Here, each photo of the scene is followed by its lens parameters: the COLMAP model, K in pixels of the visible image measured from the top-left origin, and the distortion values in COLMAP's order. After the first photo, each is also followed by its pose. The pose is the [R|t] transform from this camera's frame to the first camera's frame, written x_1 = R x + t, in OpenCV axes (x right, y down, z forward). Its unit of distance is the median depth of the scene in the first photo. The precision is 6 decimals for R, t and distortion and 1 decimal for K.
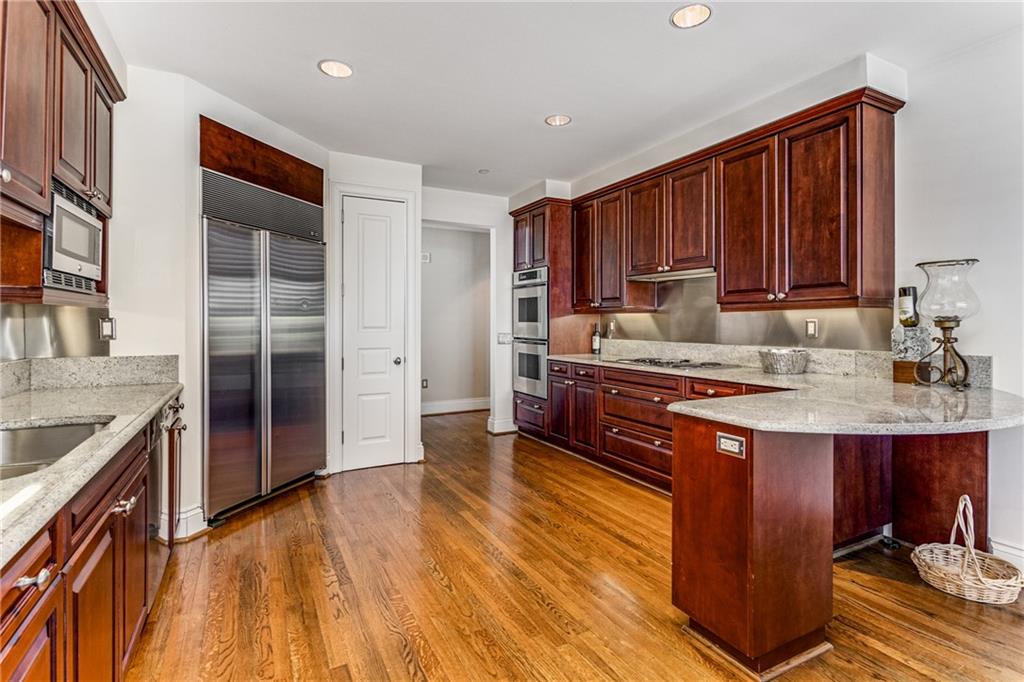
lens RADIAL K [[483.8, 0, 510.5], [0, 483.8, 327.1], [0, 0, 1]] dist [-0.000625, -0.000076]
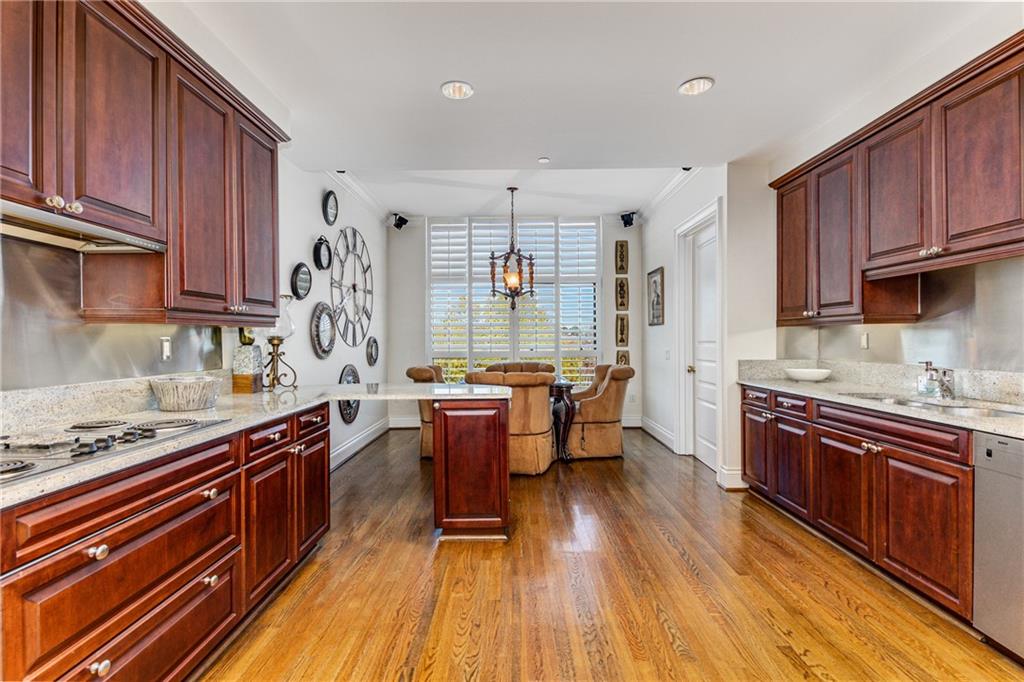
lens RADIAL K [[480.7, 0, 516.8], [0, 480.7, 343.9], [0, 0, 1]] dist [0.003548, 0.000069]
pose [[-0.888323, 0.003783, 0.459203, -0.208595], [0.013473, 0.999750, 0.017829, -0.010241], [-0.459021, 0.022025, -0.888152, 1.296990]]
